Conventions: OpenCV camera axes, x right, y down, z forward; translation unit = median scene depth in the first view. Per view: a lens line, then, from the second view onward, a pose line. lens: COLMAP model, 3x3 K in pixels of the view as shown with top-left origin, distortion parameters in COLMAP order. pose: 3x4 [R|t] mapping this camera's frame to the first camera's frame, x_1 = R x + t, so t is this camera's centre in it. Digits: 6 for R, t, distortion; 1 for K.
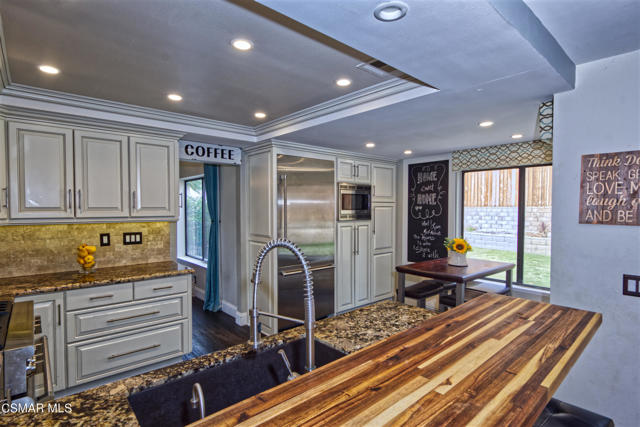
lens RADIAL K [[326.8, 0, 316.5], [0, 326.8, 212.9], [0, 0, 1]] dist [0.029672, 0.000271]
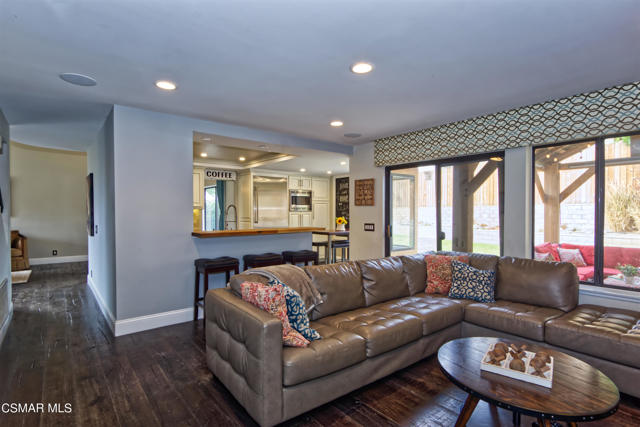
lens RADIAL K [[326.8, 0, 320.7], [0, 326.8, 219.5], [0, 0, 1]] dist [0.029672, 0.000271]
pose [[0.999606, -0.003946, -0.027780, 0.265597], [0.004110, 0.999974, 0.005864, 0.058705], [0.027756, -0.005975, 0.999597, -0.752997]]
